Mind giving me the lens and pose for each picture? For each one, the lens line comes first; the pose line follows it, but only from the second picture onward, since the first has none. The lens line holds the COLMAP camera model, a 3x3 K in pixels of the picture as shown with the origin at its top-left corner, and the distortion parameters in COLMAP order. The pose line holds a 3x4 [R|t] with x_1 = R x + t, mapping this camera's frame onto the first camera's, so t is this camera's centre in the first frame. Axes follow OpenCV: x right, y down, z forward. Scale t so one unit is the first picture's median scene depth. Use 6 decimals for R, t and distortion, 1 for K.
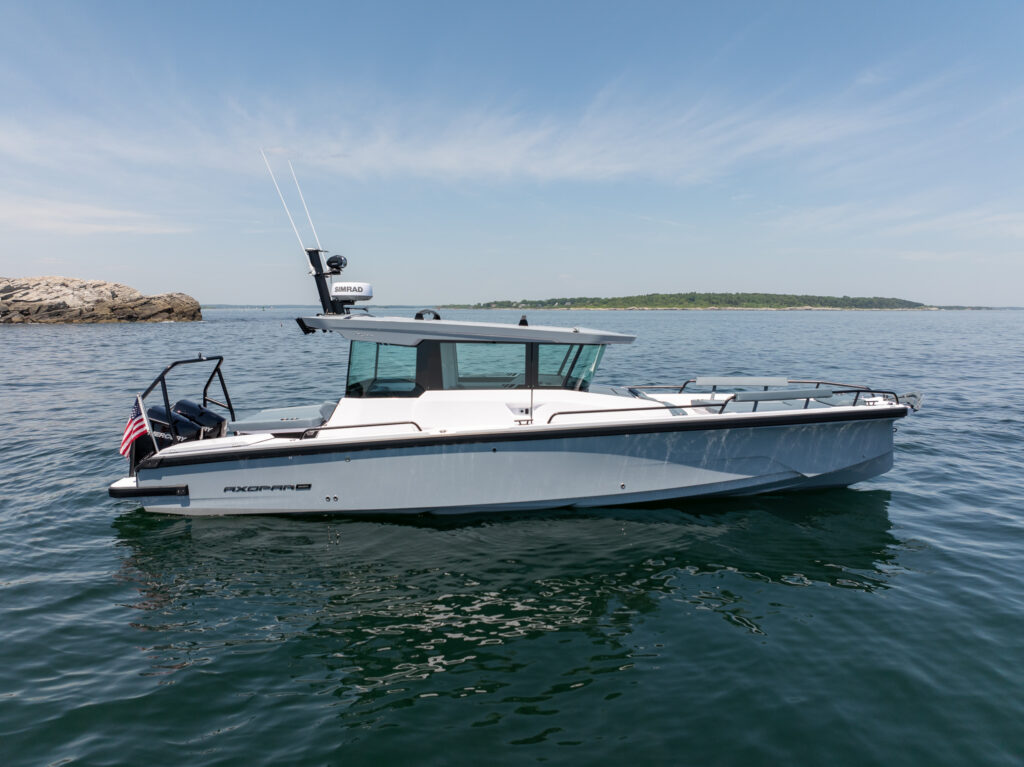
lens RADIAL K [[712.7, 0, 504.9], [0, 712.7, 378.7], [0, 0, 1]] dist [-0.021236, -0.001190]
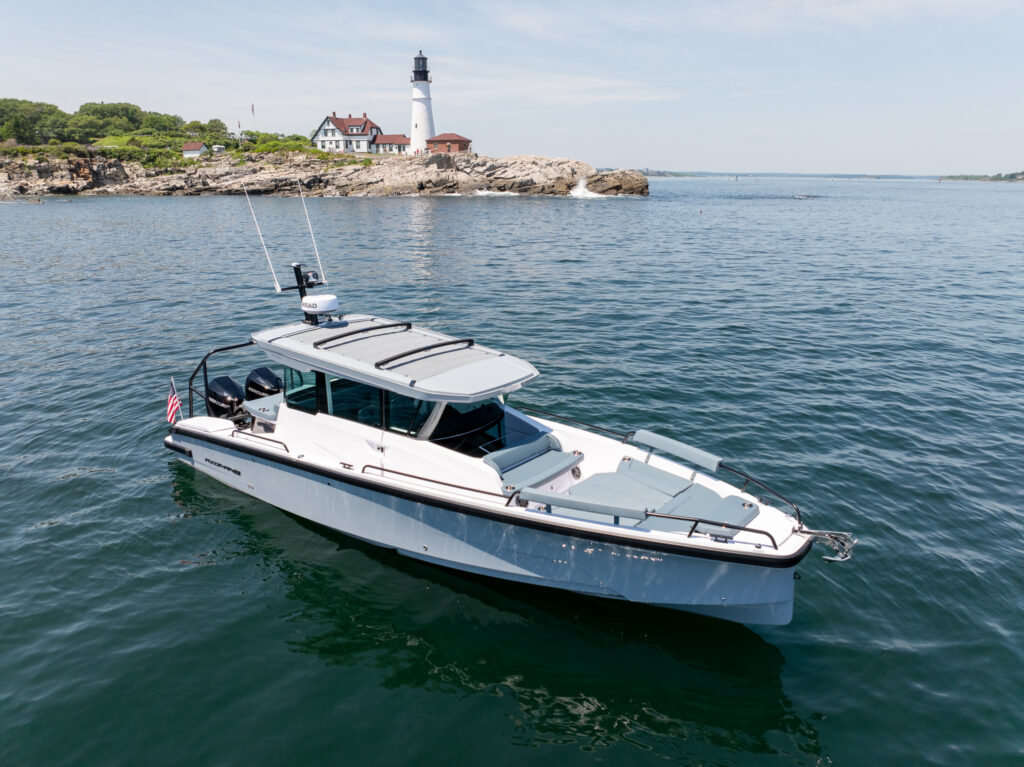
lens RADIAL K [[712.9, 0, 514.1], [0, 712.9, 416.3], [0, 0, 1]] dist [-0.088554, -0.000249]
pose [[0.801155, 0.196606, -0.565240, 0.699470], [-0.058761, 0.965775, 0.252637, -0.253844], [0.595565, -0.169188, 0.785289, 0.276660]]
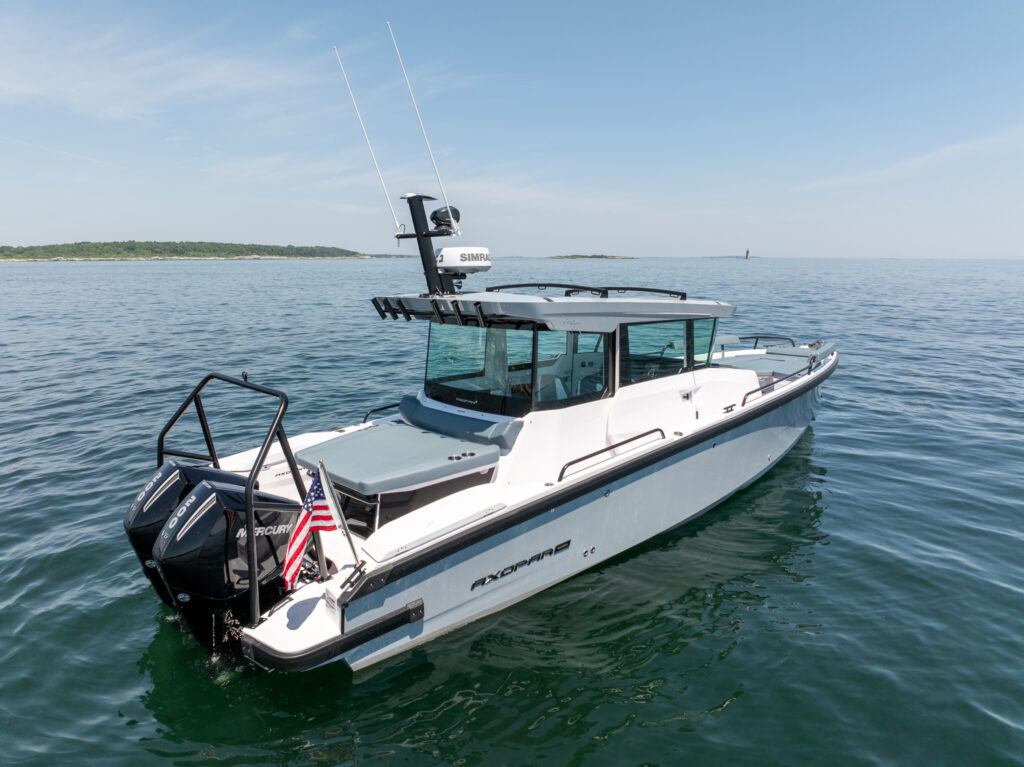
lens RADIAL K [[712.7, 0, 504.9], [0, 712.7, 378.7], [0, 0, 1]] dist [-0.021236, -0.001190]
pose [[0.731083, -0.117825, 0.672038, -0.668382], [0.069980, 0.992731, 0.097922, -0.072429], [-0.678691, -0.024560, 0.734014, 0.457065]]
